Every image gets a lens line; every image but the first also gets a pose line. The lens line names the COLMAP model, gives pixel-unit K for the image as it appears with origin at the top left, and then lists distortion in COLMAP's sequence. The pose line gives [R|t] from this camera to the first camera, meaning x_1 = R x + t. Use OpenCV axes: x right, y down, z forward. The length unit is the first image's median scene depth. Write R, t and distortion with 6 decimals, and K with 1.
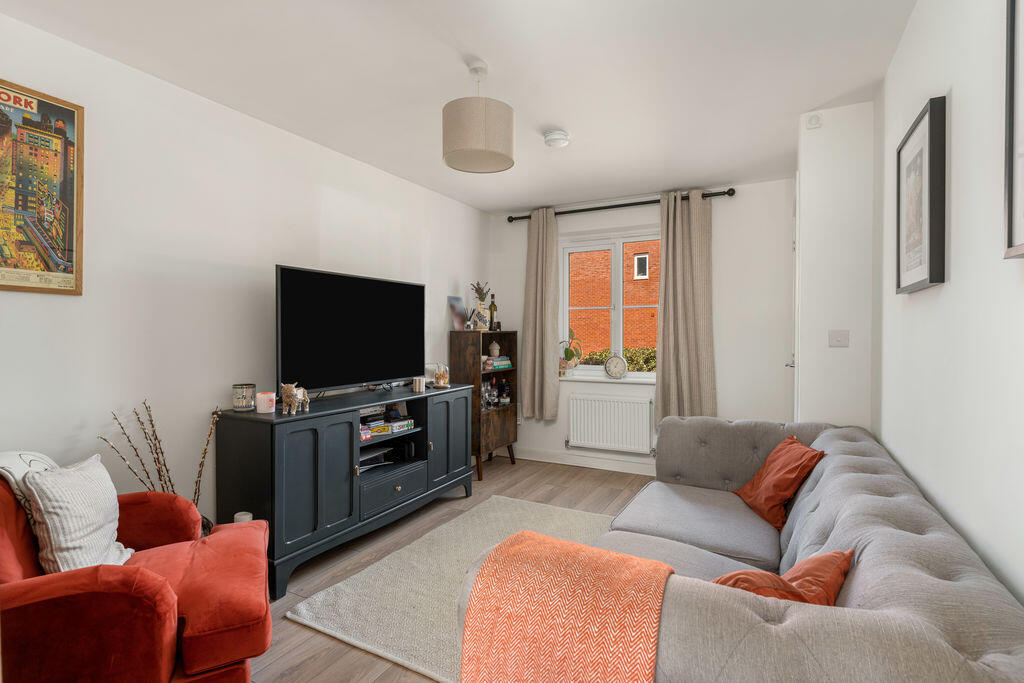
lens RADIAL K [[490.2, 0, 513.7], [0, 490.2, 337.8], [0, 0, 1]] dist [-0.002196, -0.000343]
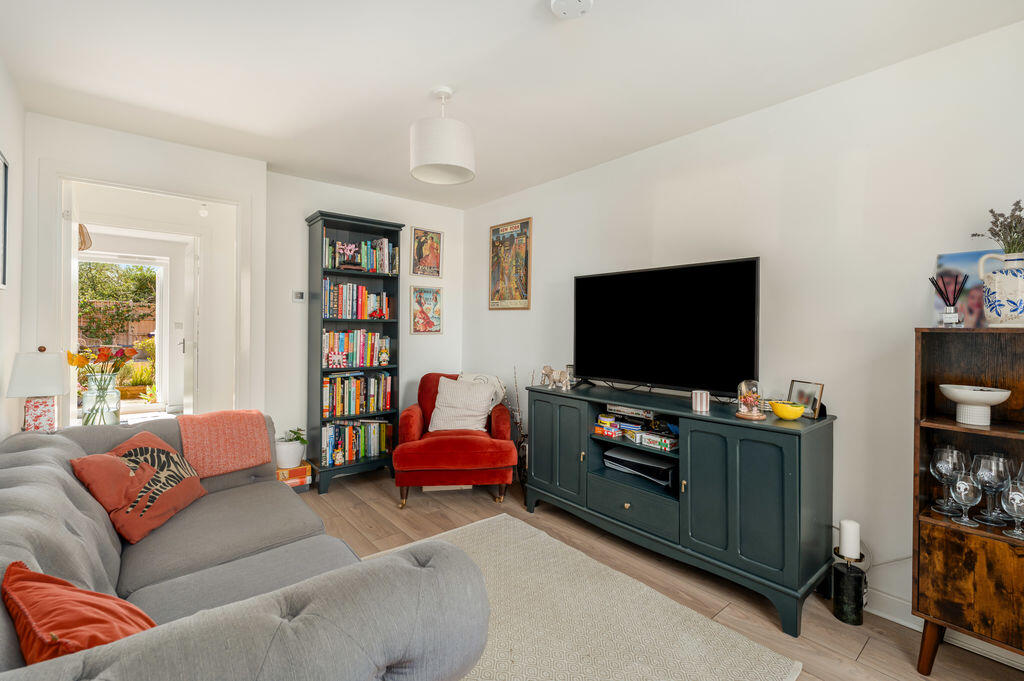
lens RADIAL K [[453.1, 0, 514.9], [0, 453.1, 323.2], [0, 0, 1]] dist [0.002536, -0.000217]
pose [[-0.364735, -0.012199, -0.931032, 0.907995], [-0.018294, 0.999815, -0.005934, -0.018691], [0.930932, 0.014868, -0.364890, 1.663660]]
